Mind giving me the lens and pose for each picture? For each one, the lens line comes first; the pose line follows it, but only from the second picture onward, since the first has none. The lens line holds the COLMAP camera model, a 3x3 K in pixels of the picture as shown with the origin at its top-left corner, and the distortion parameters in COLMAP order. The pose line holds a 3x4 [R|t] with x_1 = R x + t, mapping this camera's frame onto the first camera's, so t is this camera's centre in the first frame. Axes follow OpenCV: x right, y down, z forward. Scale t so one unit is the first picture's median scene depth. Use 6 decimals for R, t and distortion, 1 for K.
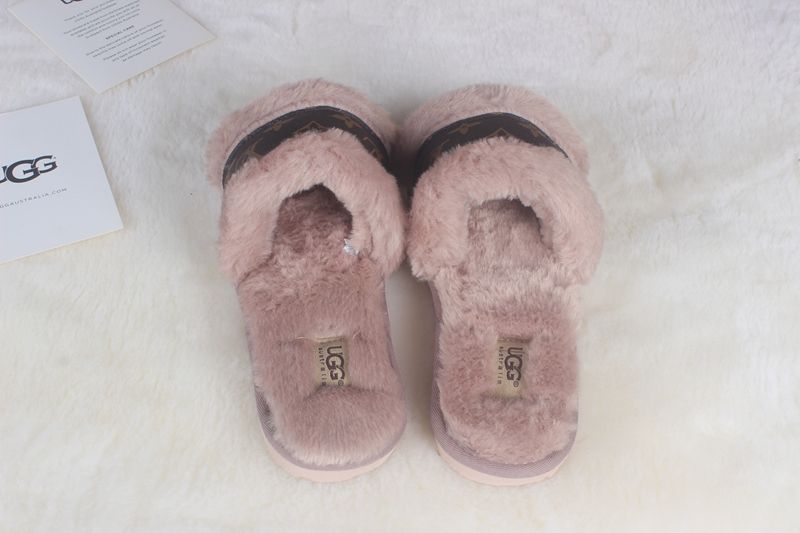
lens RADIAL K [[1056.3, 0, 395.3], [0, 1056.3, 241.2], [0, 0, 1]] dist [-0.034518, 0.000000]
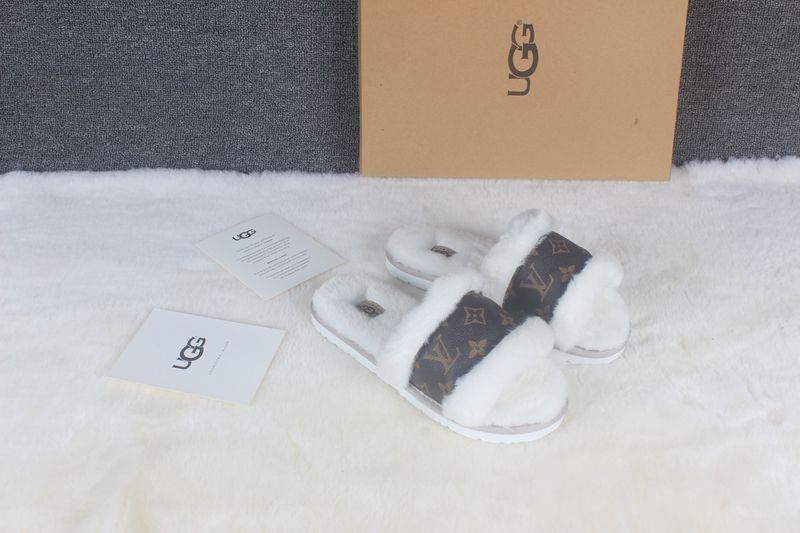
lens RADIAL K [[937.0, 0, 406.7], [0, 937.0, 256.3], [0, 0, 1]] dist [-0.048810, 0.000000]
pose [[0.999361, -0.035730, -0.000573, -0.095054], [0.034616, 0.971931, -0.232706, 0.090081], [0.008872, 0.232538, 0.972547, -0.193518]]
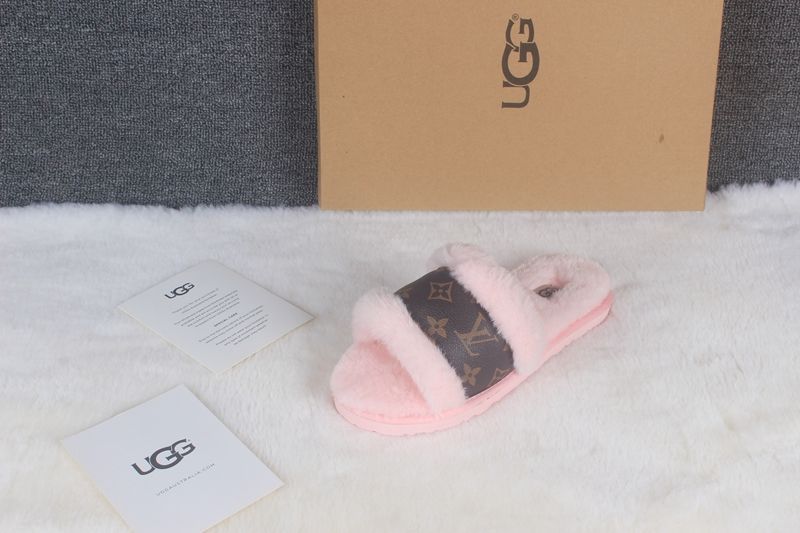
lens RADIAL K [[1099.2, 0, 403.0], [0, 1099.2, 263.7], [0, 0, 1]] dist [-0.019084, 0.000000]
pose [[0.998338, -0.051165, 0.026519, -0.098894], [0.056159, 0.967020, -0.248432, 0.039805], [-0.012934, 0.249508, 0.968286, -0.119919]]
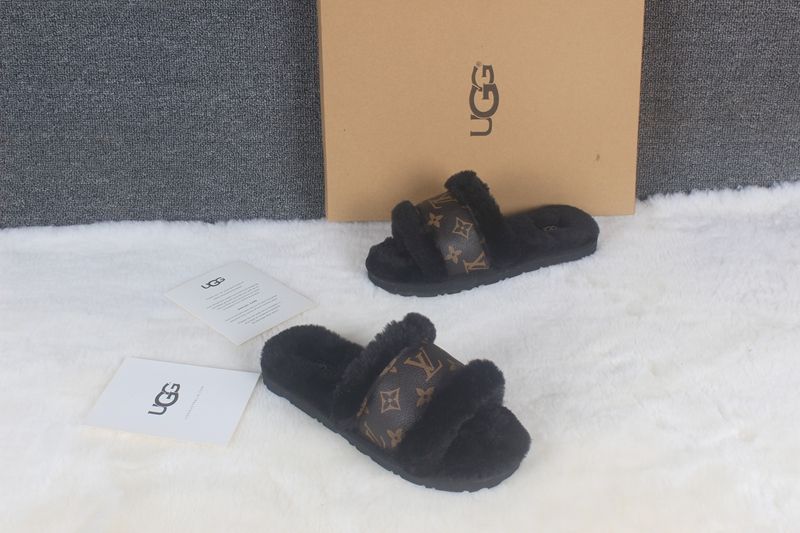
lens RADIAL K [[999.9, 0, 403.2], [0, 999.9, 255.1], [0, 0, 1]] dist [-0.037159, 0.000000]
pose [[0.996622, -0.073063, 0.037515, -0.106980], [0.080893, 0.952226, -0.294487, 0.142369], [-0.014207, 0.296527, 0.954919, -0.272903]]
